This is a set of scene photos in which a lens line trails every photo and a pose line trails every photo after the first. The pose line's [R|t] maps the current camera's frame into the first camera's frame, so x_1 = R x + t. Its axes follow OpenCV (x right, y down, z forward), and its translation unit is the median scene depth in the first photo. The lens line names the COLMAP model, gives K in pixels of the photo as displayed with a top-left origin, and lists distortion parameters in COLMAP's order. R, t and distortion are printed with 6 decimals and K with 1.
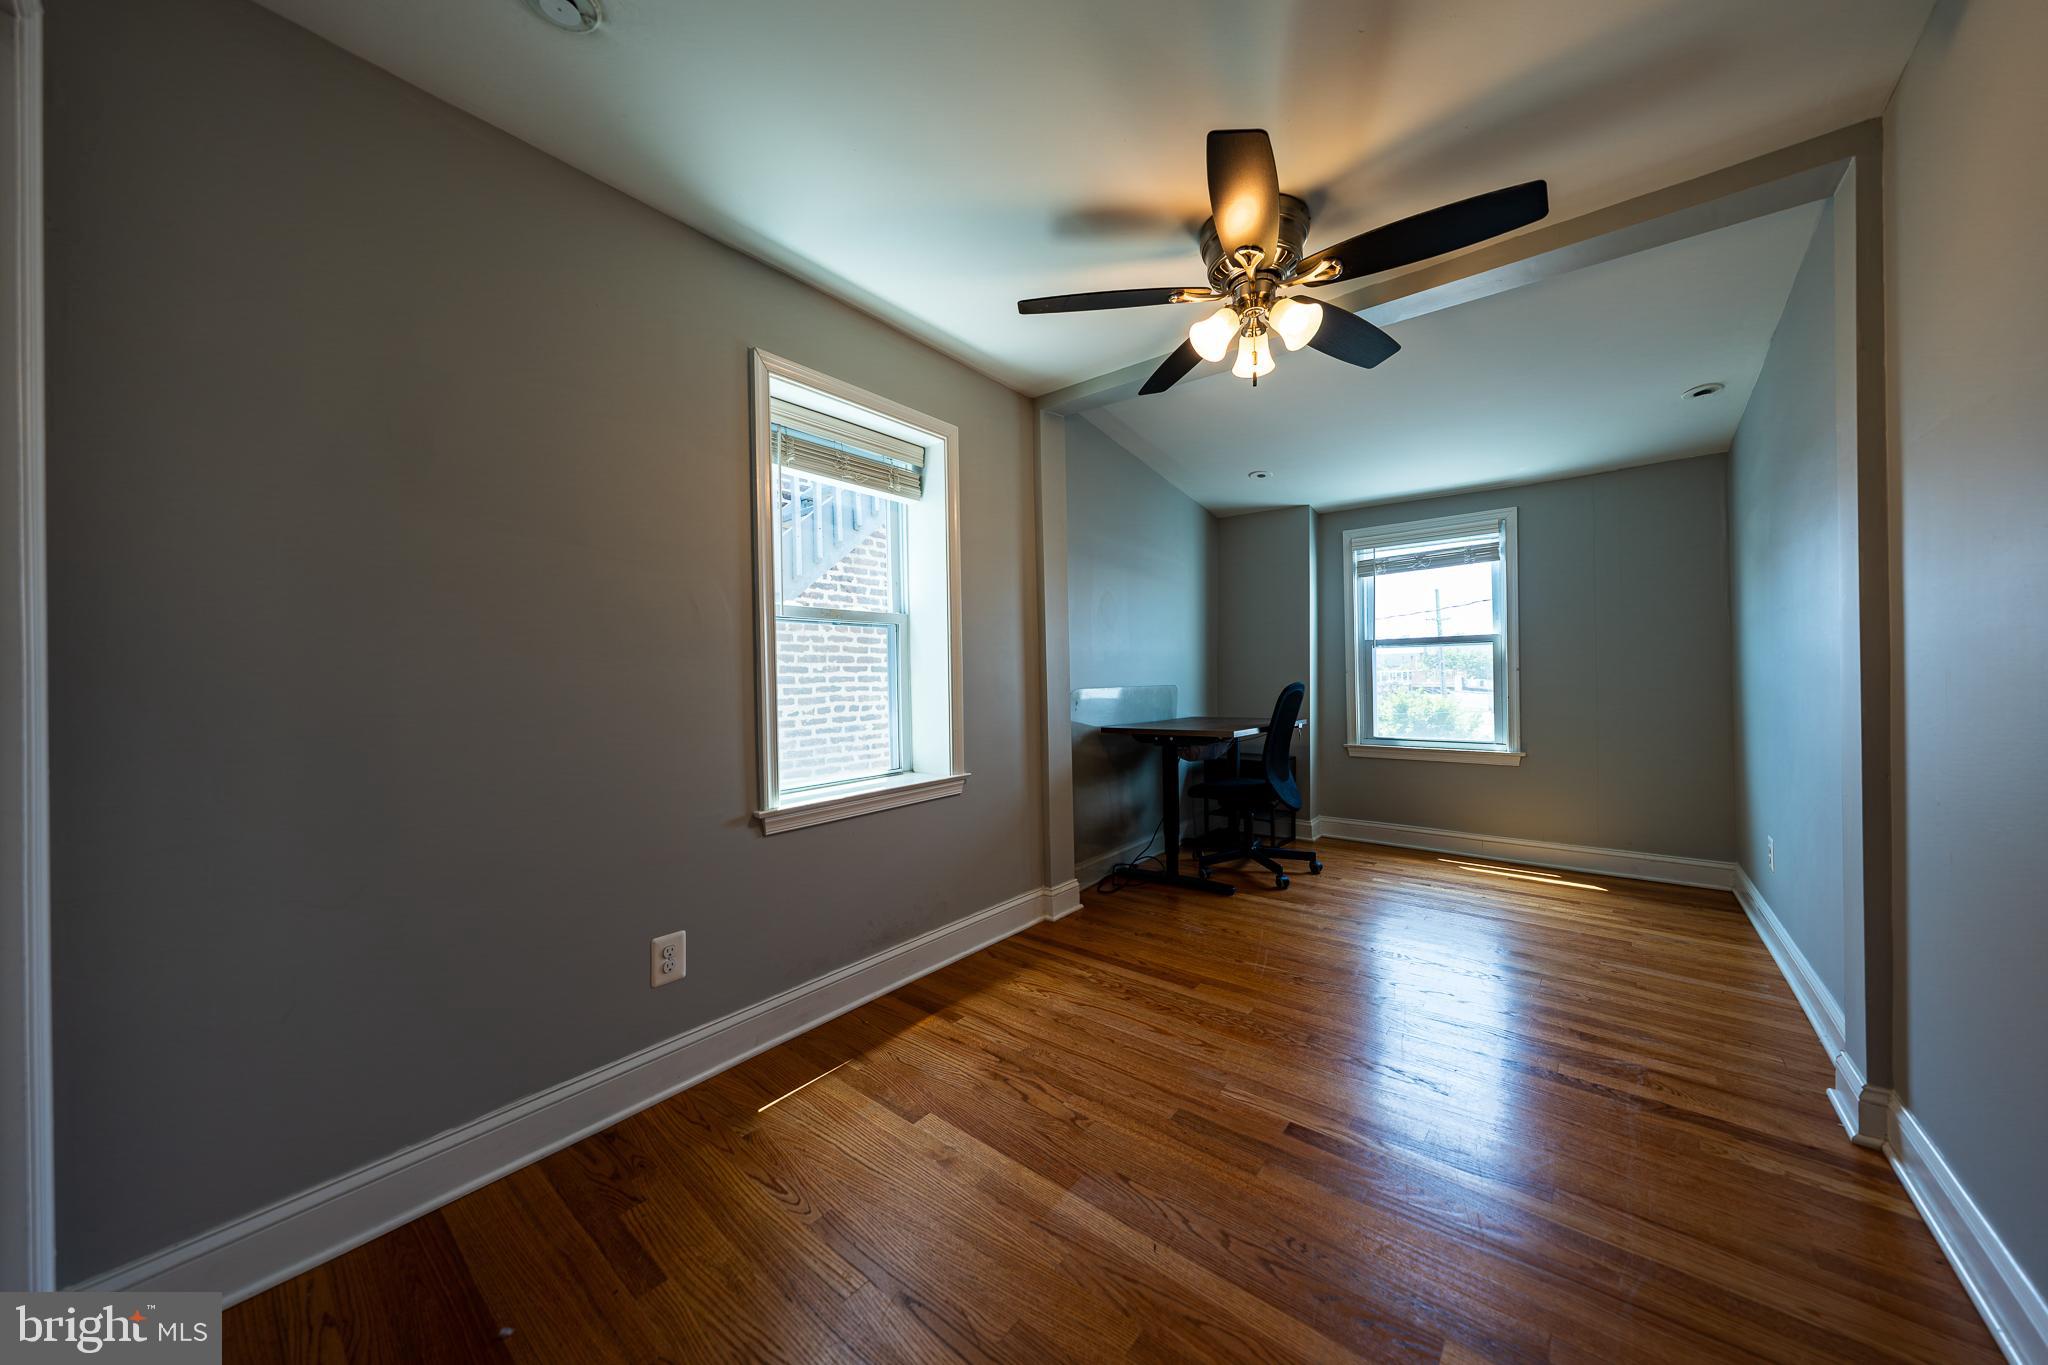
lens RADIAL K [[697.3, 0, 1025.0], [0, 697.3, 678.7], [0, 0, 1]] dist [-0.000294, -0.000207]
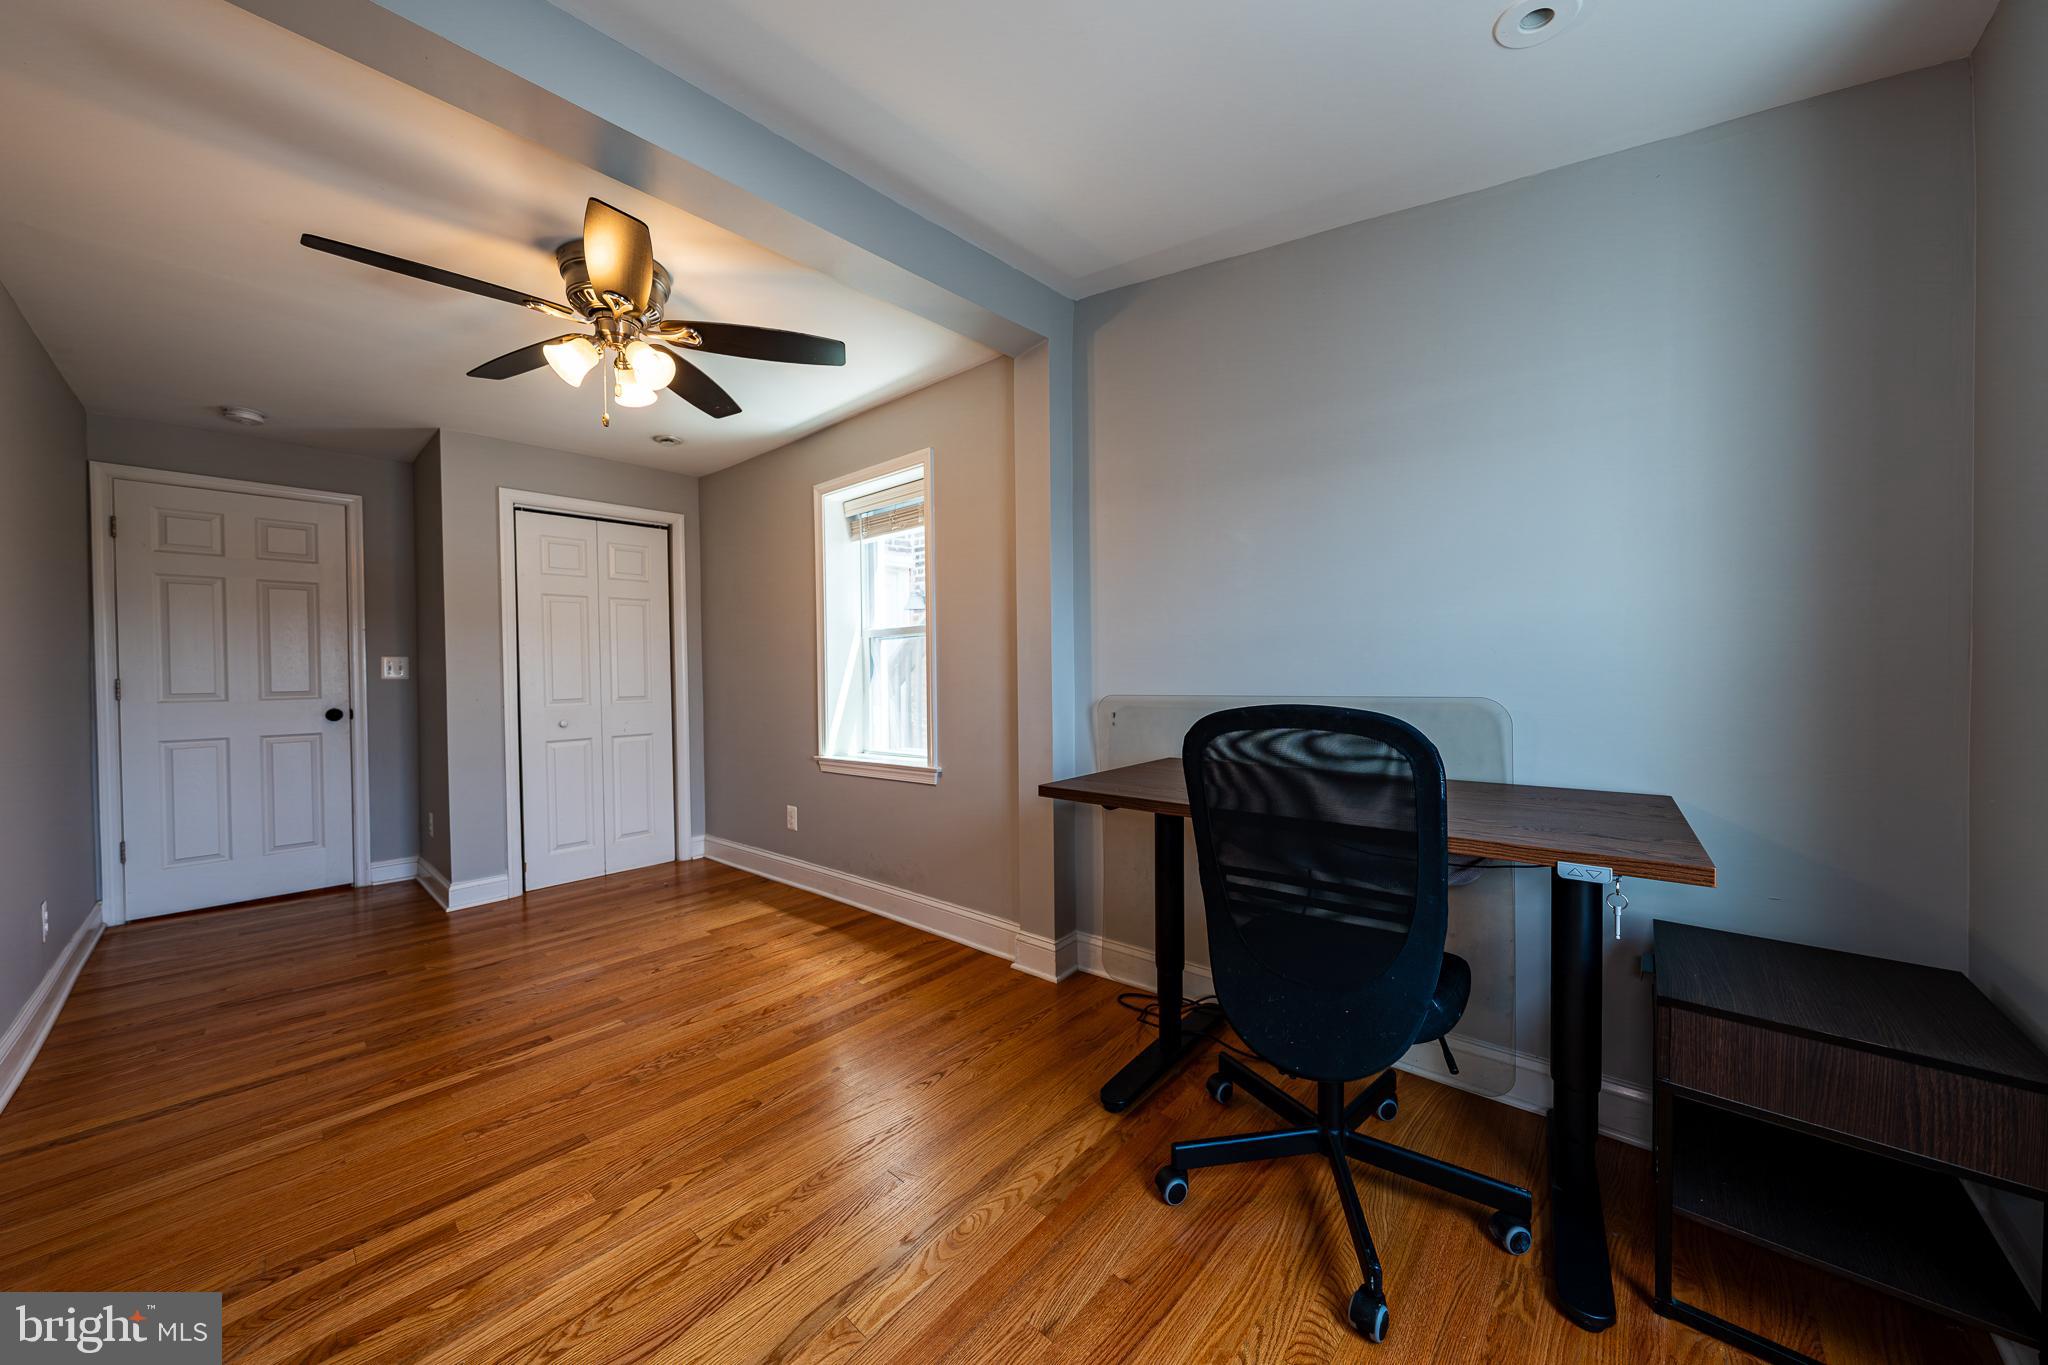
lens RADIAL K [[697.3, 0, 1025.0], [0, 697.3, 678.7], [0, 0, 1]] dist [-0.000294, -0.000207]
pose [[-0.045085, 0.017203, -0.998835, 1.158255], [0.014658, 0.999755, 0.016558, -0.019382], [0.998876, -0.013894, -0.045326, 1.399633]]
